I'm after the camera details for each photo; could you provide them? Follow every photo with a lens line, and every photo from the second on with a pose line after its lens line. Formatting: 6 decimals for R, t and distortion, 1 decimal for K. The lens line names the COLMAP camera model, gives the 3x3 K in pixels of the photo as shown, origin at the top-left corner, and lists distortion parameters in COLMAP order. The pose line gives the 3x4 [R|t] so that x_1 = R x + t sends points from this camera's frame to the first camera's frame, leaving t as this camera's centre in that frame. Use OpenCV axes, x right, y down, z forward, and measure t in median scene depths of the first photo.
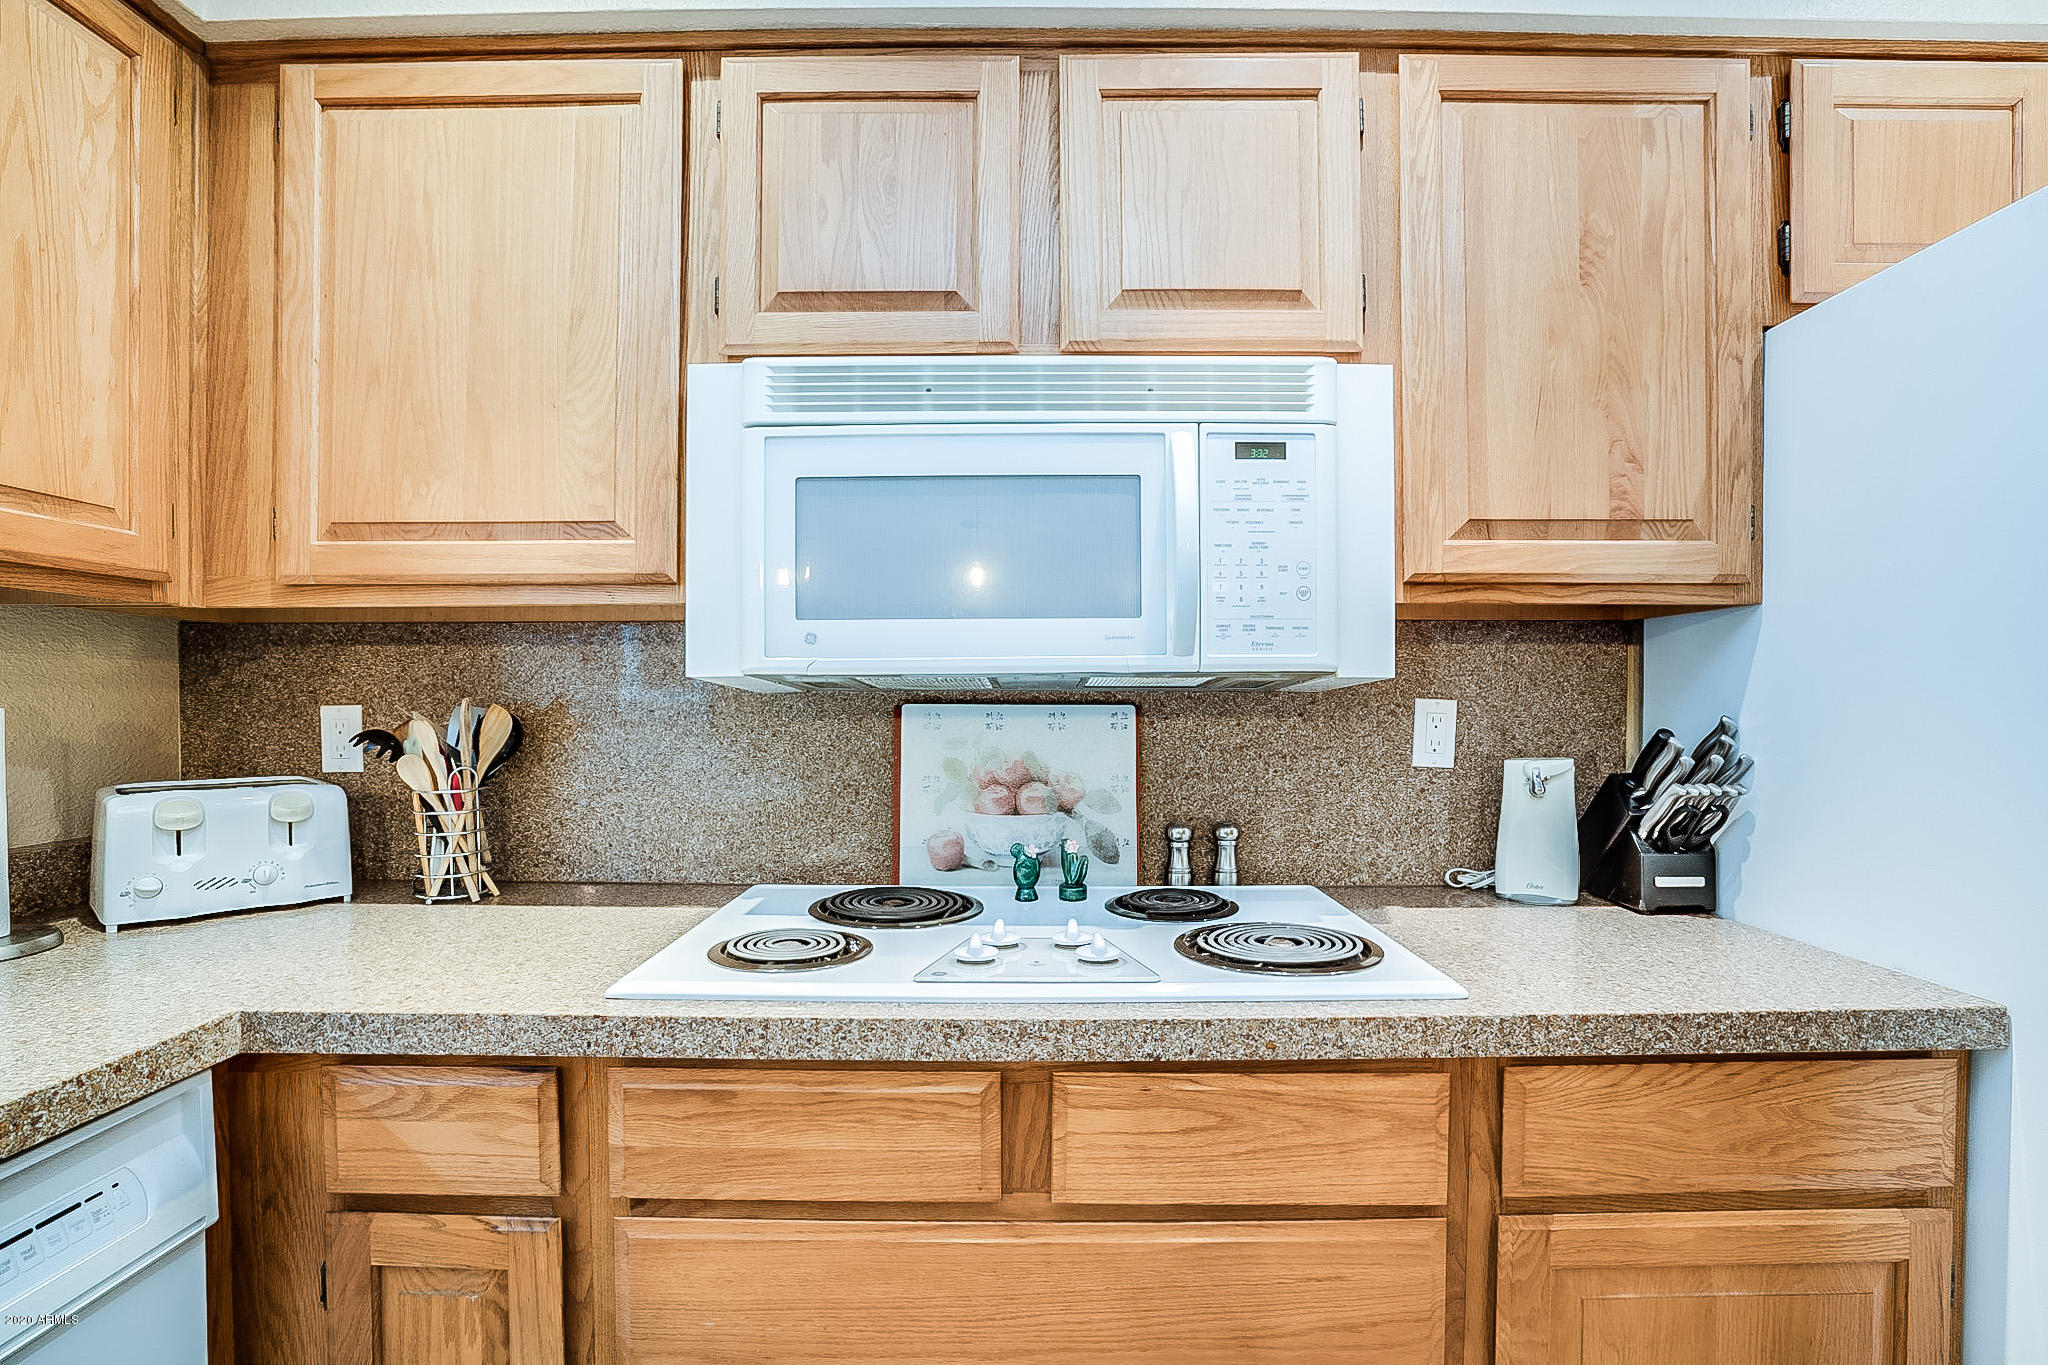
lens RADIAL K [[968.2, 0, 1031.2], [0, 968.2, 703.4], [0, 0, 1]] dist [-0.043093, 0.007597]
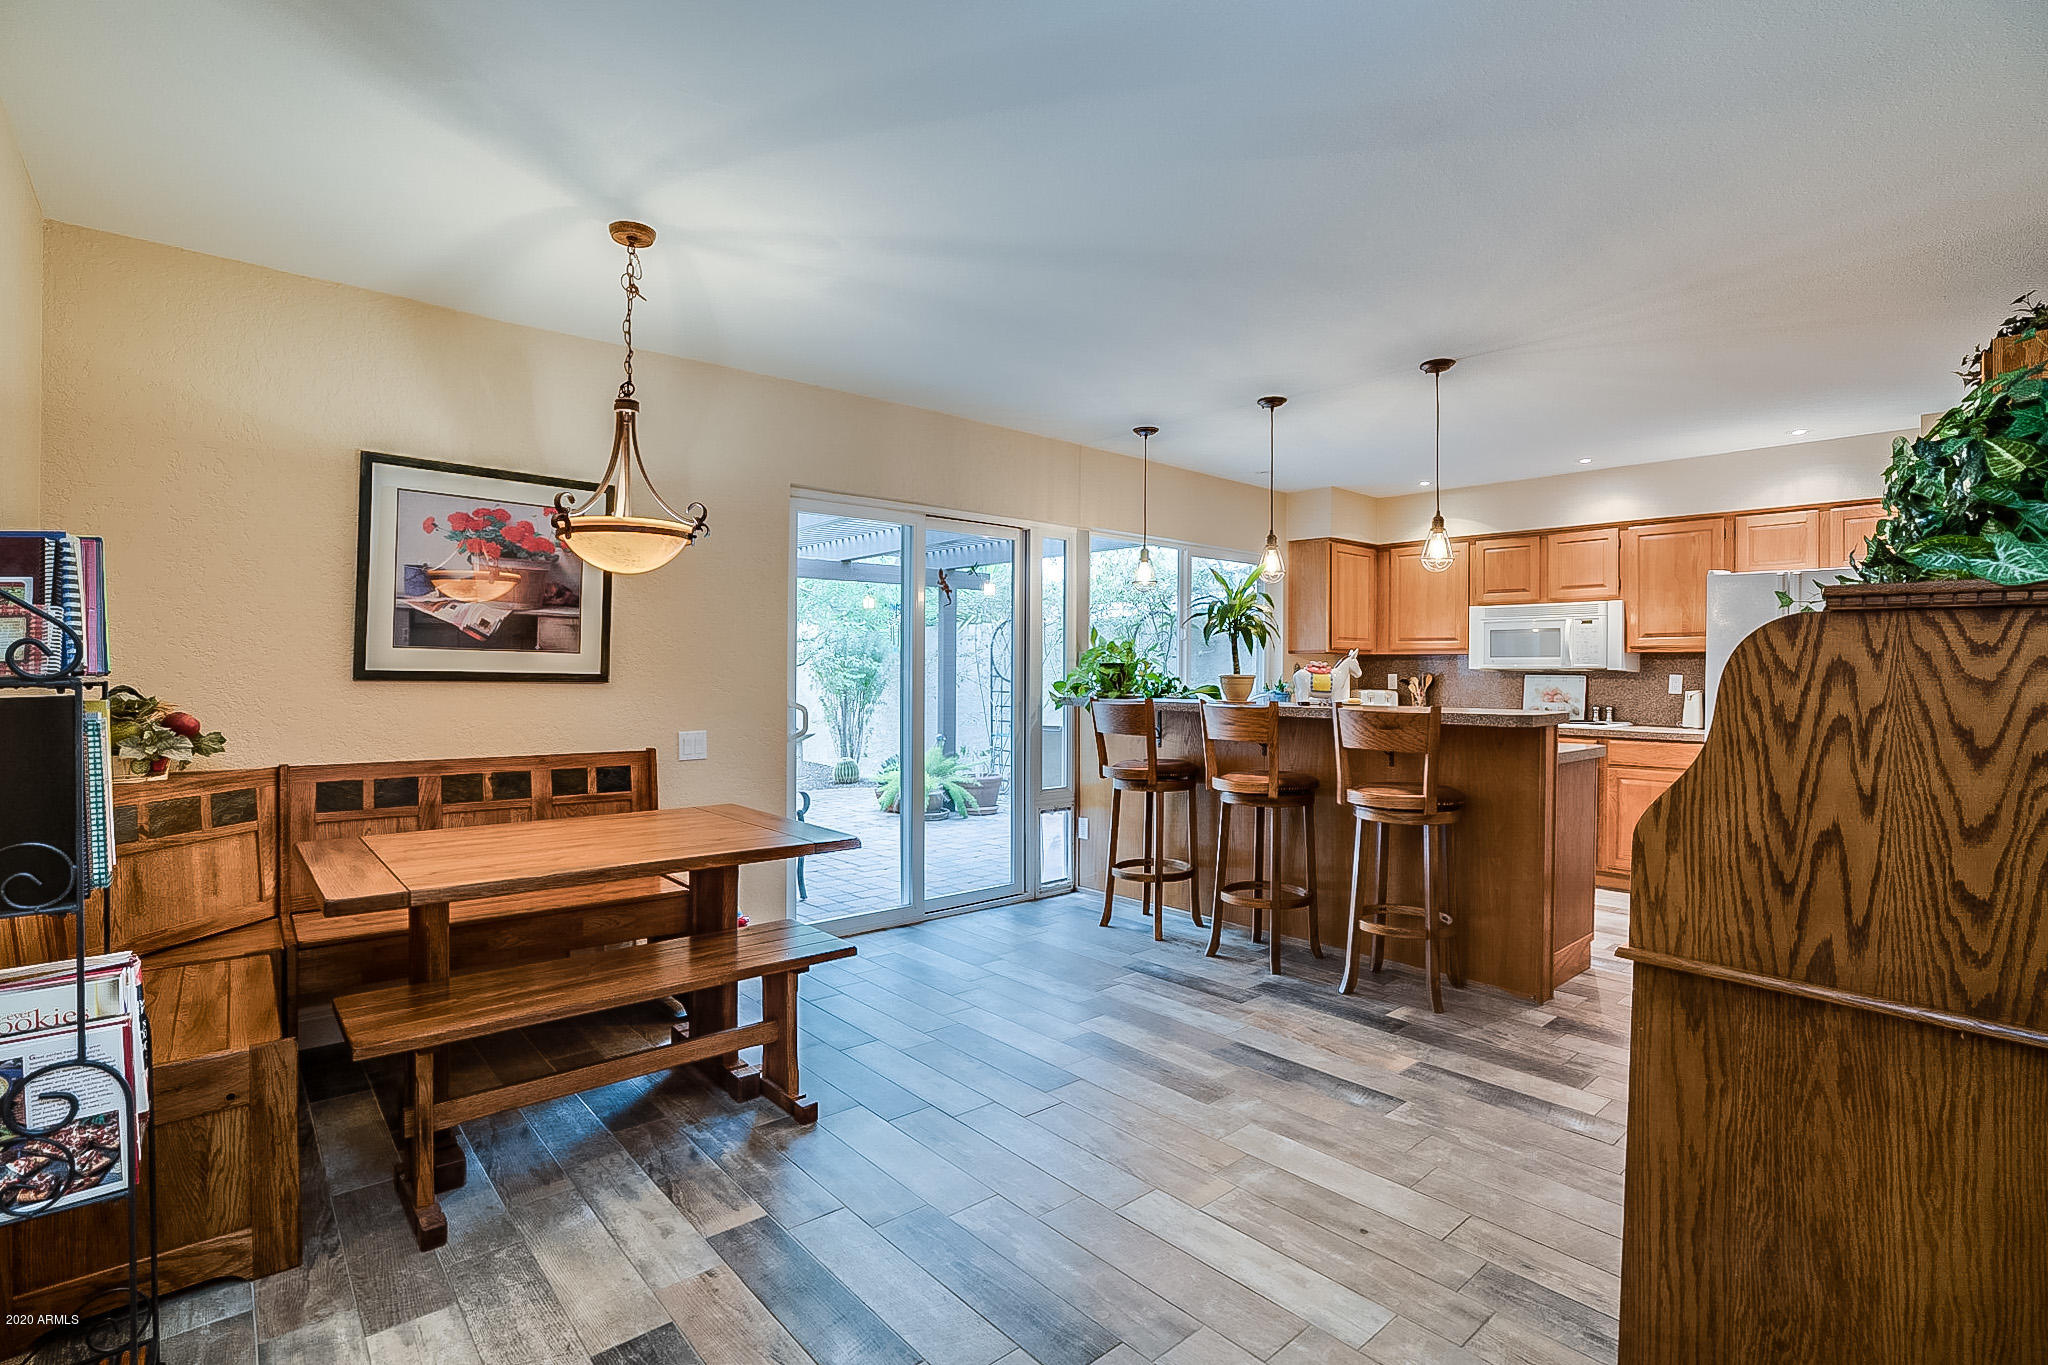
lens RADIAL K [[968.2, 0, 1002.7], [0, 968.2, 661.4], [0, 0, 1]] dist [-0.043093, 0.007597]
pose [[0.639230, -0.000031, -0.769015, 1.831433], [-0.018528, 0.999709, -0.015442, 0.055807], [0.768792, 0.024120, 0.639044, -3.847878]]
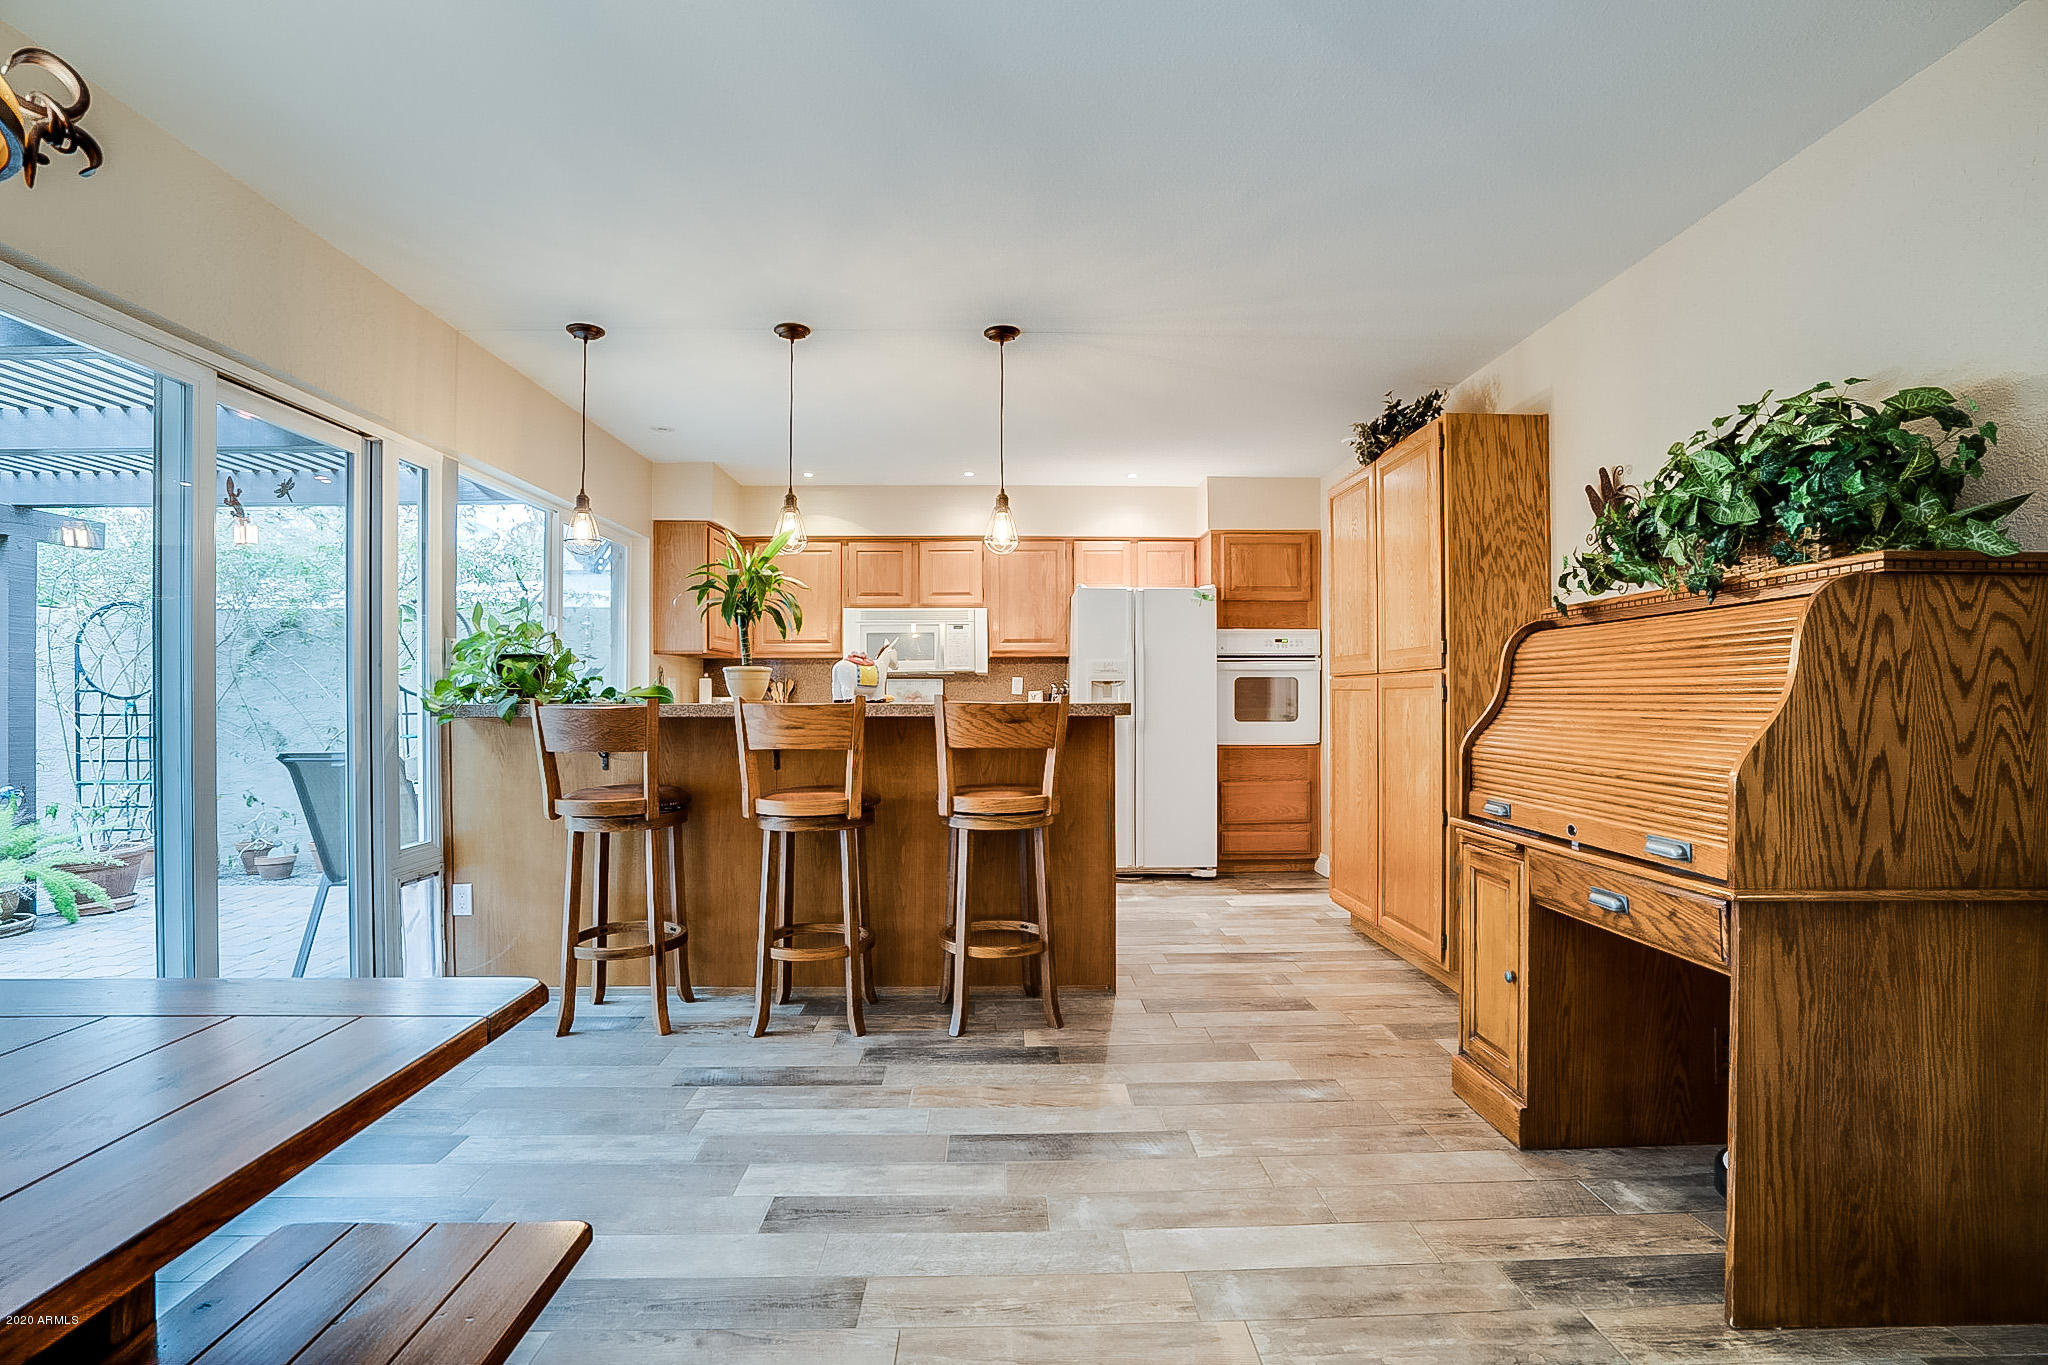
lens RADIAL K [[968.2, 0, 1023.6], [0, 968.2, 682.5], [0, 0, 1]] dist [-0.043093, 0.007597]
pose [[0.999910, -0.000695, 0.013412, 0.462883], [0.001031, 0.999686, -0.025049, 0.142607], [-0.013391, 0.025061, 0.999596, -3.694544]]
